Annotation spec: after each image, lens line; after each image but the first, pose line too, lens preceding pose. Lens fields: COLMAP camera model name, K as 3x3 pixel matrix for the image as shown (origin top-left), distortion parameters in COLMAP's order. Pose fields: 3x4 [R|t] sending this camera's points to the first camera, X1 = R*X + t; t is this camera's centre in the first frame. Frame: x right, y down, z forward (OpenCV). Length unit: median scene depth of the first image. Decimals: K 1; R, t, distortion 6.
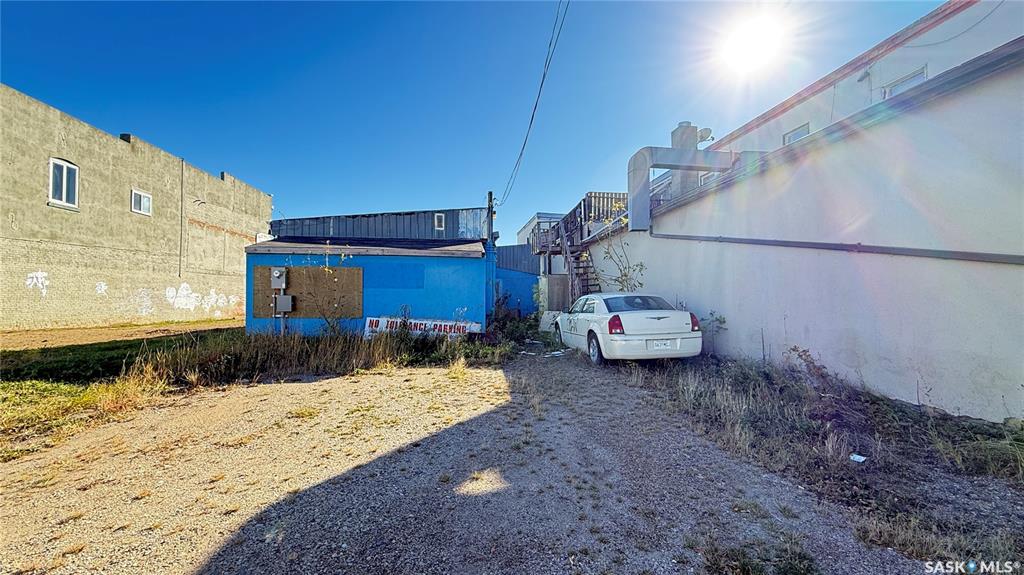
lens RADIAL K [[450.7, 0, 516.1], [0, 450.7, 288.5], [0, 0, 1]] dist [-0.002306, -0.000259]
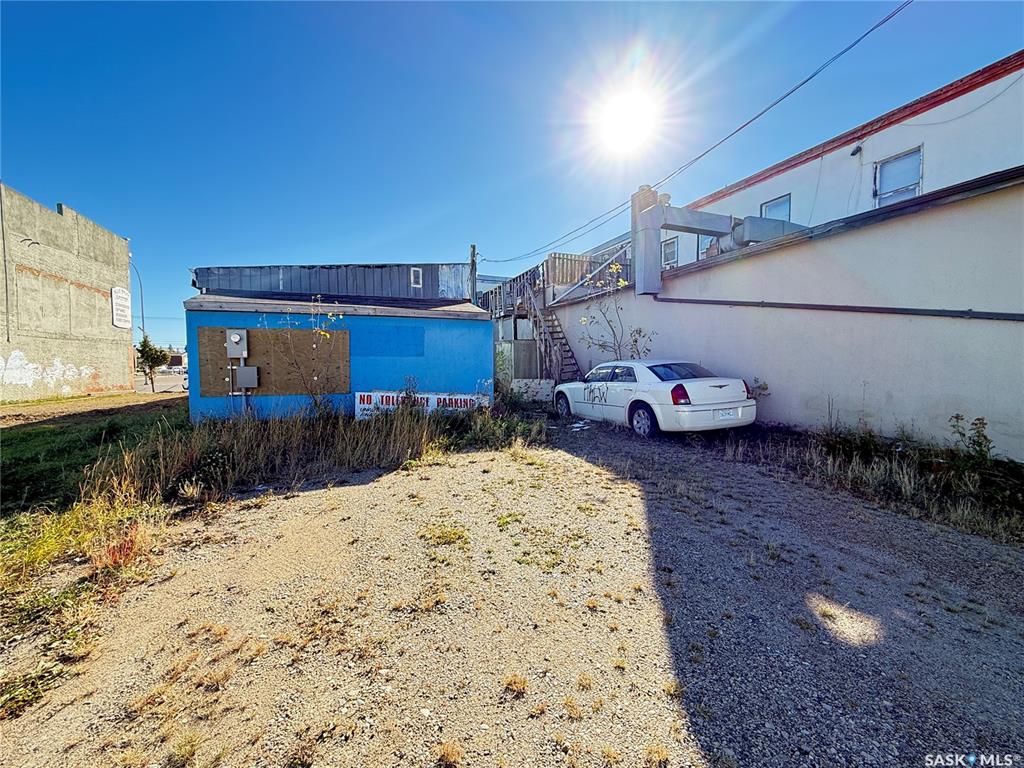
lens RADIAL K [[448.3, 0, 510.2], [0, 448.3, 383.8], [0, 0, 1]] dist [-0.001007, -0.000102]
pose [[0.969091, -0.021520, 0.245762, -0.267732], [0.005140, 0.997733, 0.067098, -0.004101], [-0.246649, -0.063761, 0.967005, 0.152522]]
